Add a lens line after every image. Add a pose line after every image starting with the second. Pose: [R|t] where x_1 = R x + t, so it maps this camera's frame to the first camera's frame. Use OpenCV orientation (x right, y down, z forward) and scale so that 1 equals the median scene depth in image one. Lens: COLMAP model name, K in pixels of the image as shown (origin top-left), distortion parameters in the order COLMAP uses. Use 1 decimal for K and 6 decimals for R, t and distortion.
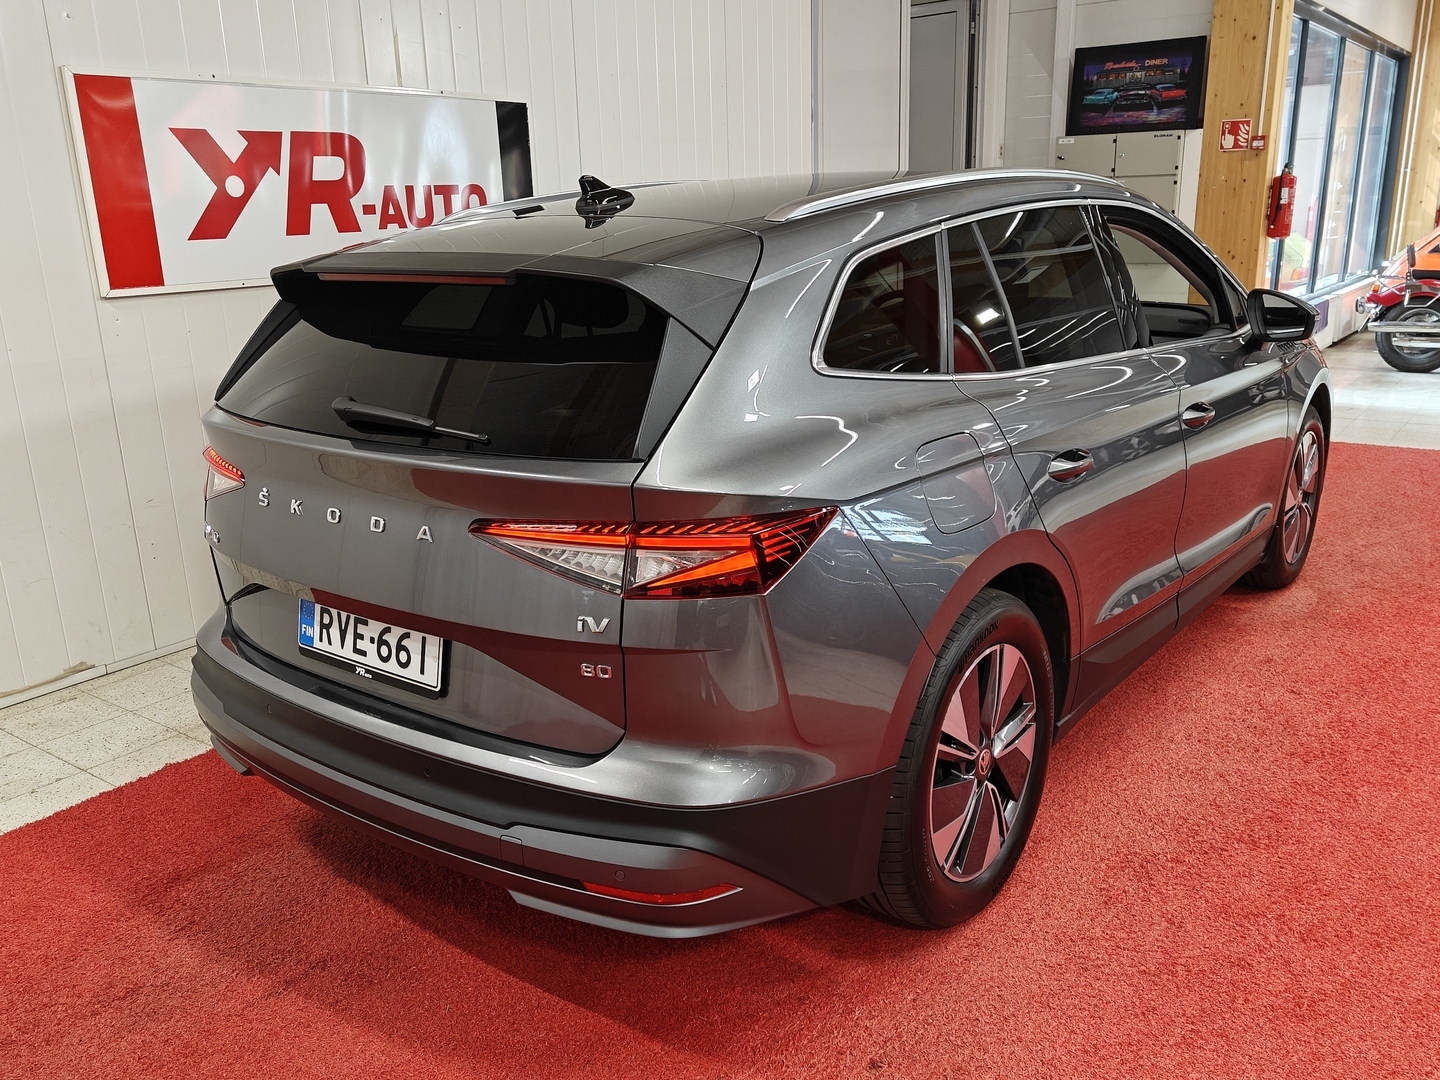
lens RADIAL K [[1182.9, 0, 720.0], [0, 1182.9, 540.0], [0, 0, 1]] dist [0.012461, -0.003382]
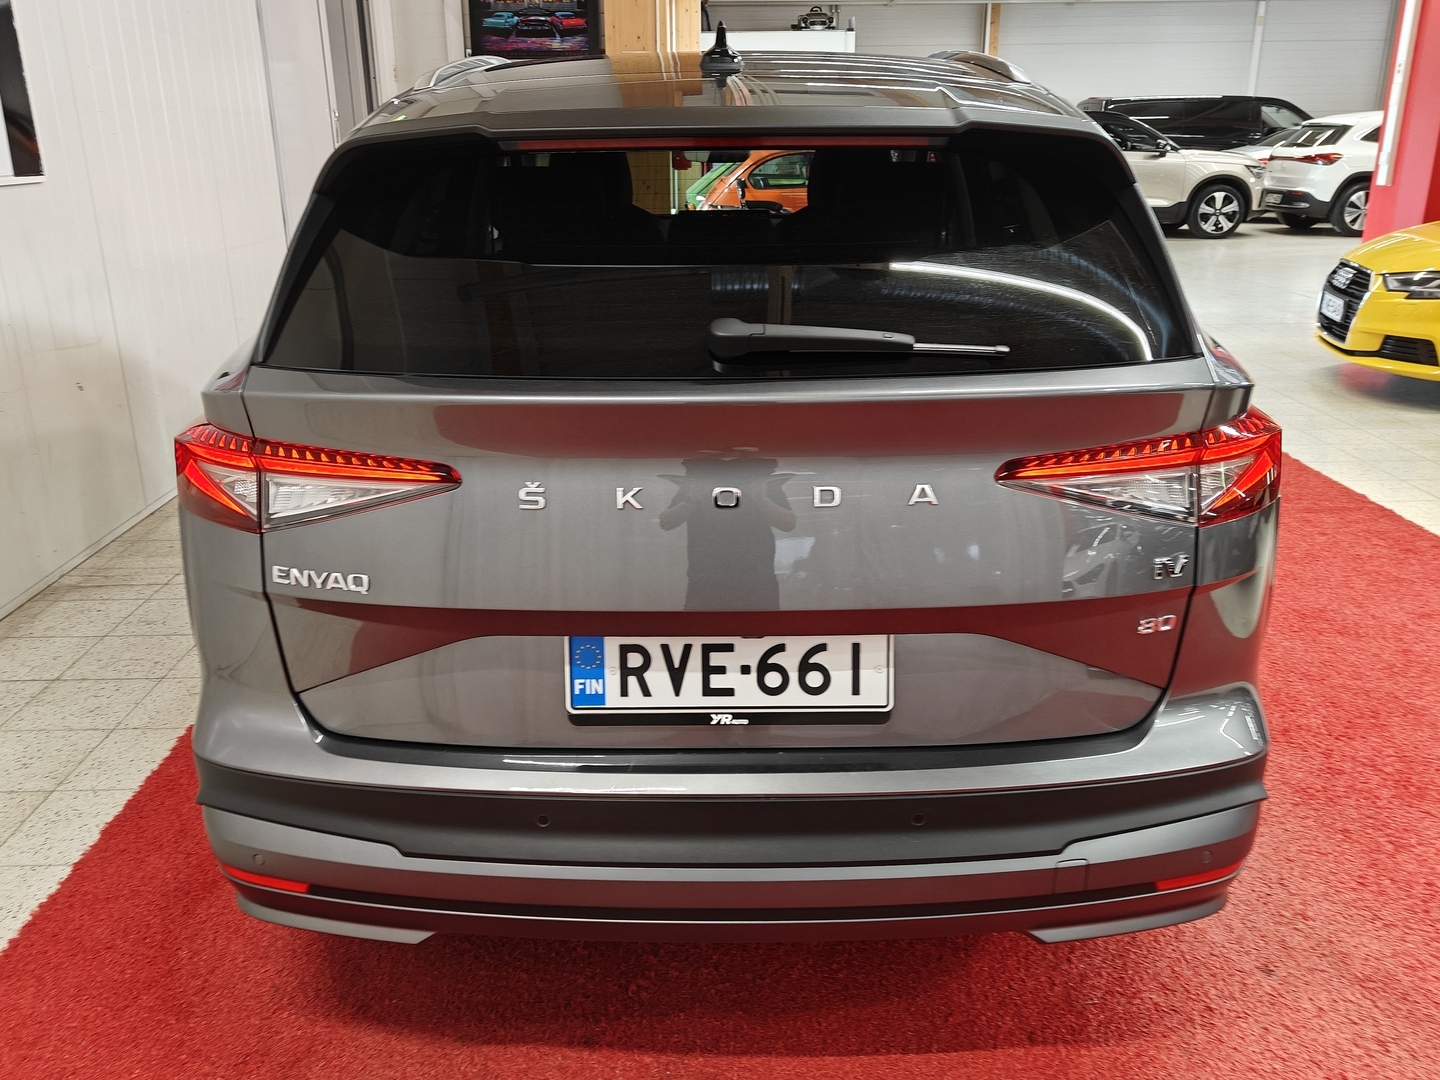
lens RADIAL K [[1182.9, 0, 720.0], [0, 1182.9, 540.0], [0, 0, 1]] dist [0.012461, -0.003382]
pose [[0.797334, -0.176495, 0.577155, -0.689656], [0.152122, 0.984181, 0.090810, -0.056038], [-0.584053, 0.015392, 0.811570, 0.437441]]
